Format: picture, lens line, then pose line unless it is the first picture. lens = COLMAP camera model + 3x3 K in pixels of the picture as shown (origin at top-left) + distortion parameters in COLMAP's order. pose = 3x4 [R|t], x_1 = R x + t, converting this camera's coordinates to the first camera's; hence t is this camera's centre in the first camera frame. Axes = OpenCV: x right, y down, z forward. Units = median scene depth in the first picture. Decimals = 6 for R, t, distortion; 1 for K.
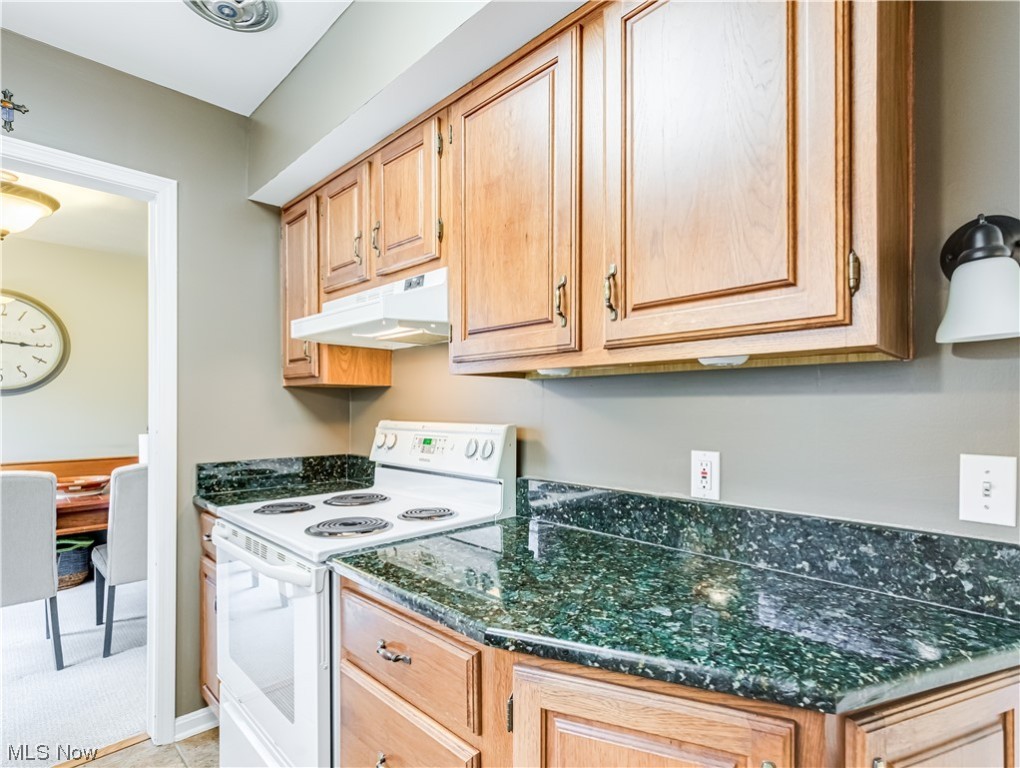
lens RADIAL K [[530.4, 0, 491.8], [0, 530.4, 404.7], [0, 0, 1]] dist [0.001577, 0.000478]
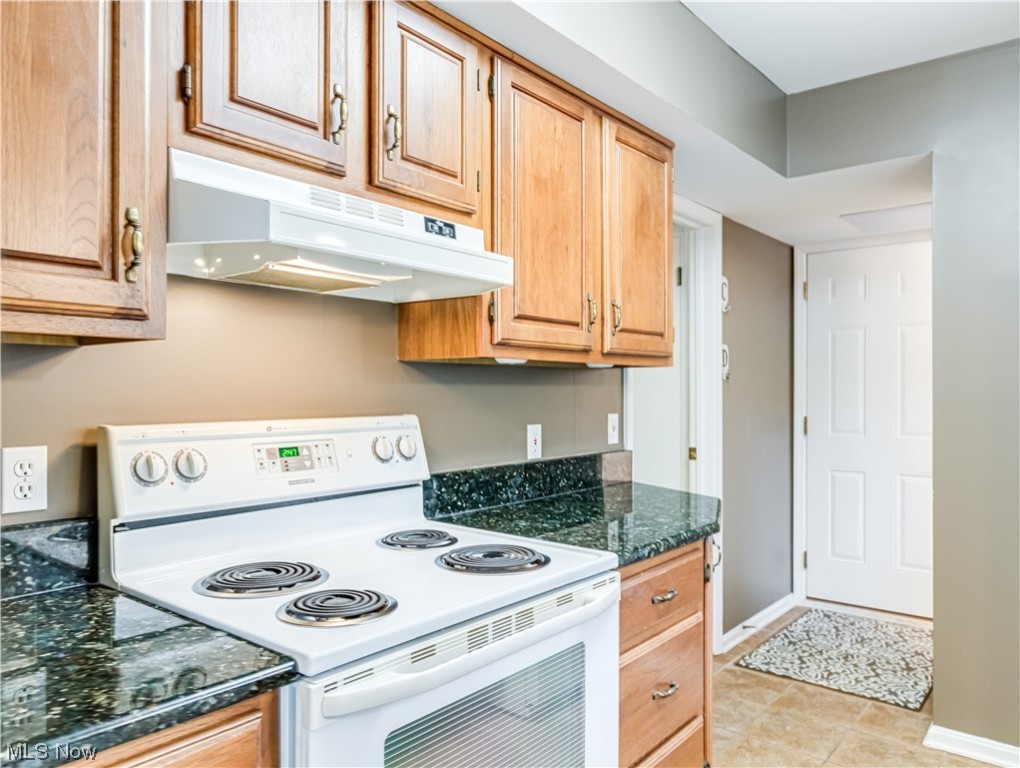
lens RADIAL K [[723.4, 0, 509.2], [0, 723.4, 388.0], [0, 0, 1]] dist [0.006777, 0.001374]
pose [[-0.132457, 0.008398, 0.991153, -1.334371], [-0.000032, 0.999964, -0.008477, 0.005570], [-0.991189, -0.001155, -0.132452, 1.189213]]
